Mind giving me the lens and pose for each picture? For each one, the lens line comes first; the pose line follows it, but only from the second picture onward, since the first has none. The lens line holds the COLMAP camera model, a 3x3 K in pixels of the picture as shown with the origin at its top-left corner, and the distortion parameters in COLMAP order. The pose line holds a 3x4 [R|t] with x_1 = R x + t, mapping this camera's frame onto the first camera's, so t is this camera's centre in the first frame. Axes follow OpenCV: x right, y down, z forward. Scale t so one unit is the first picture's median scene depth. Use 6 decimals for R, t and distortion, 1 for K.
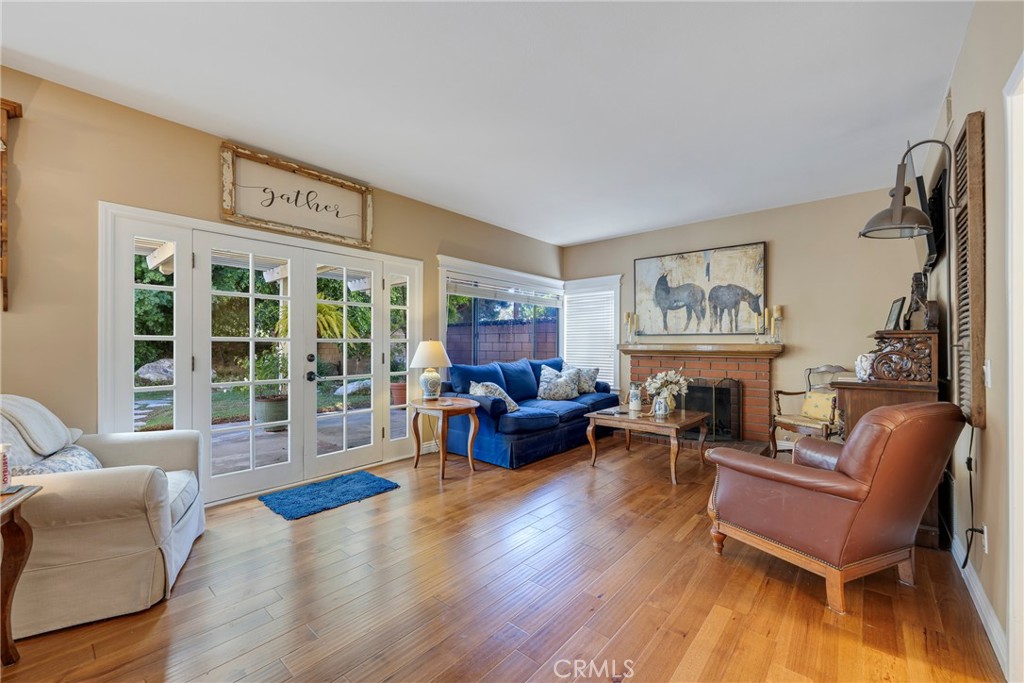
lens RADIAL K [[411.0, 0, 507.4], [0, 411.0, 345.0], [0, 0, 1]] dist [0.000301, 0.001130]
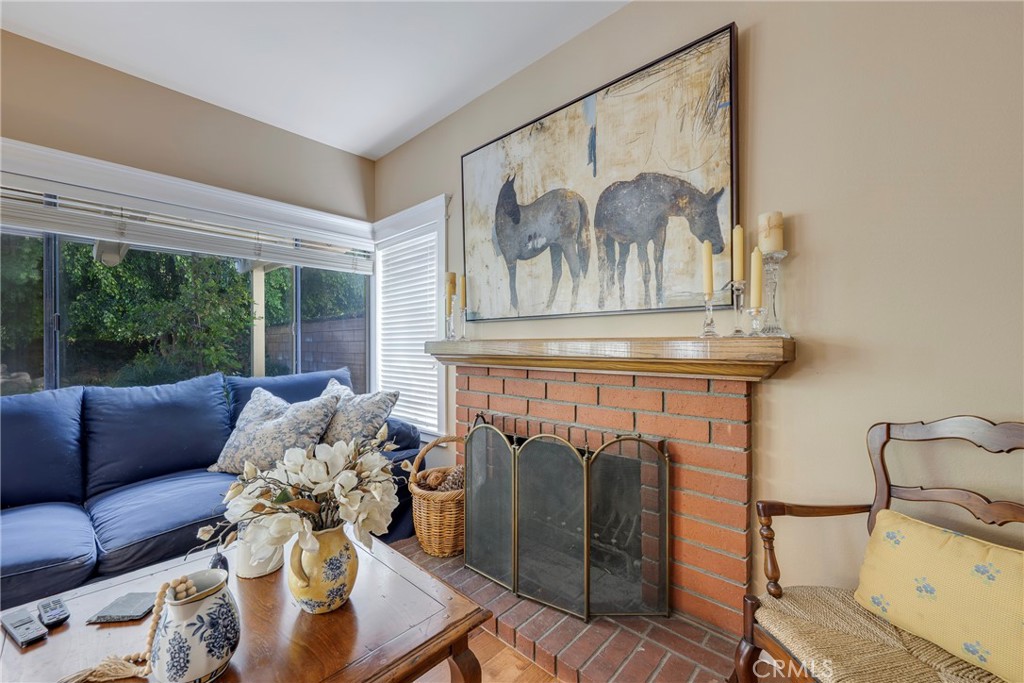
lens RADIAL K [[393.7, 0, 518.8], [0, 393.7, 347.4], [0, 0, 1]] dist [-0.002810, -0.000105]
pose [[0.999755, -0.004797, -0.021604, 0.433527], [0.004911, 0.999974, 0.005193, 0.003275], [0.021579, -0.005297, 0.999753, 0.641294]]
